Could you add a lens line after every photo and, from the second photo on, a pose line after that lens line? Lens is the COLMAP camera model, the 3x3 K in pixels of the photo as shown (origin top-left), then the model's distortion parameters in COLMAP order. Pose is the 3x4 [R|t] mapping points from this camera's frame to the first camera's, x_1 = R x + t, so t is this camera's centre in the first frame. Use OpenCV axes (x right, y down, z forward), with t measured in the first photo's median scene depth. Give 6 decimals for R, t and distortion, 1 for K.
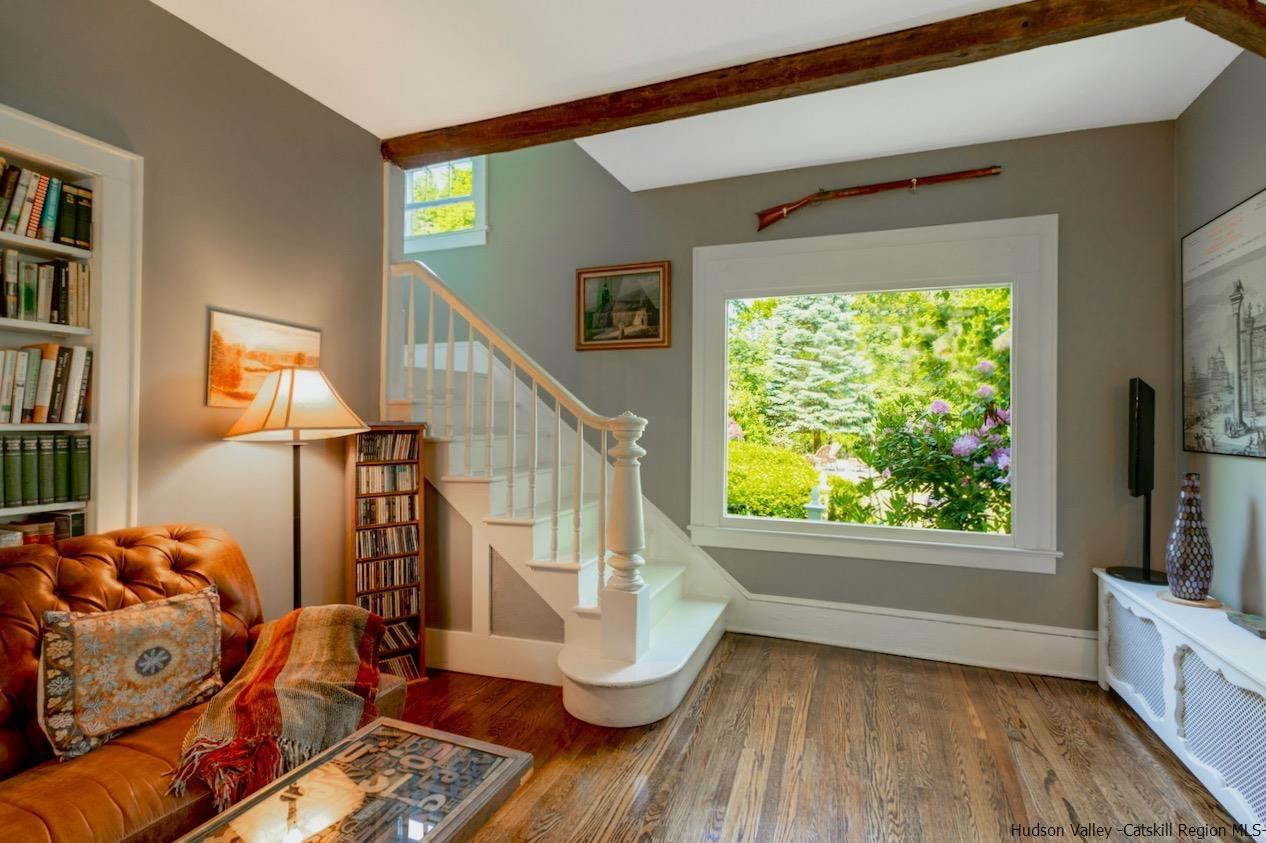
lens RADIAL K [[572.1, 0, 633.0], [0, 572.1, 421.5], [0, 0, 1]] dist [-0.001846, -0.000152]
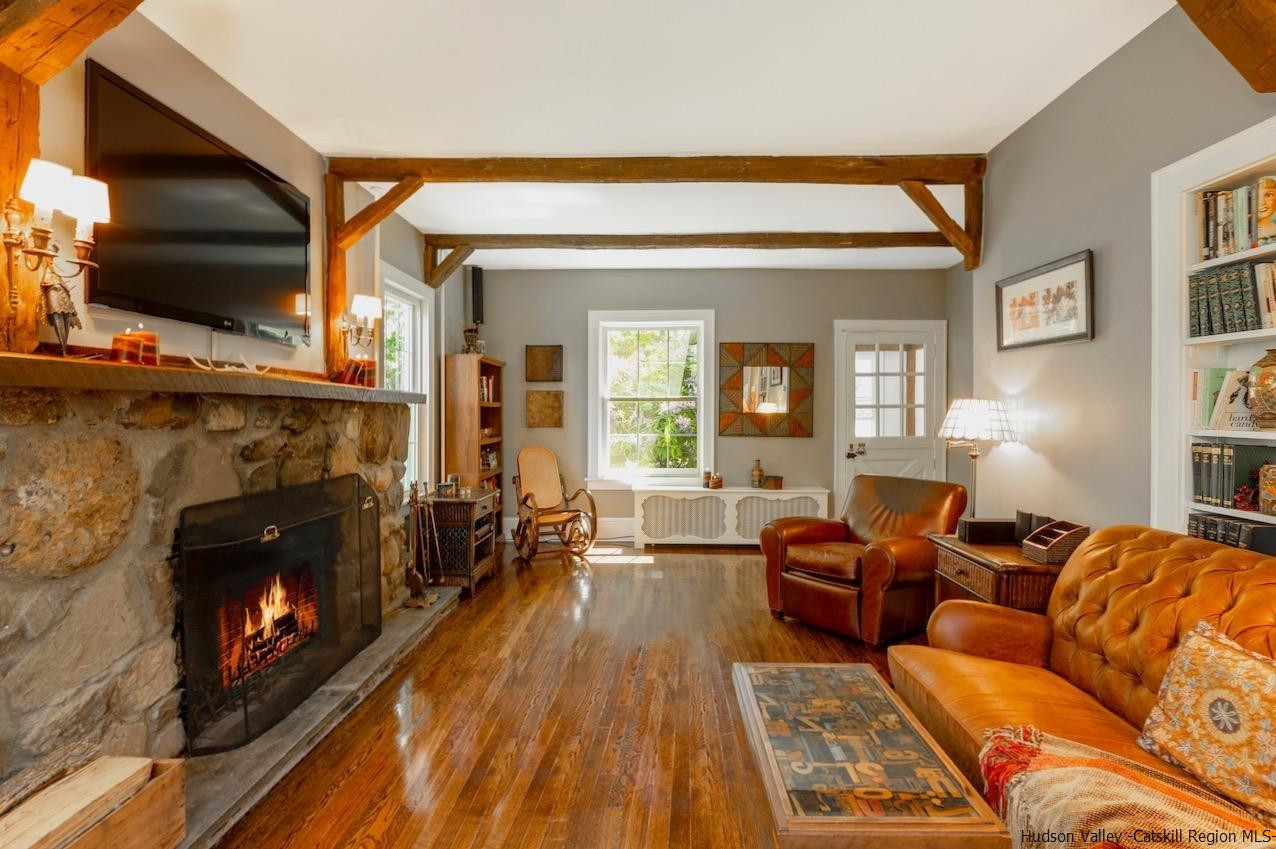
lens RADIAL K [[576.6, 0, 638.0], [0, 576.6, 424.5], [0, 0, 1]] dist [-0.001846, -0.000152]
pose [[-0.945703, 0.001031, -0.325031, 0.121532], [-0.001608, 0.999968, 0.007848, -0.006409], [0.325029, 0.007945, -0.945671, 0.740723]]
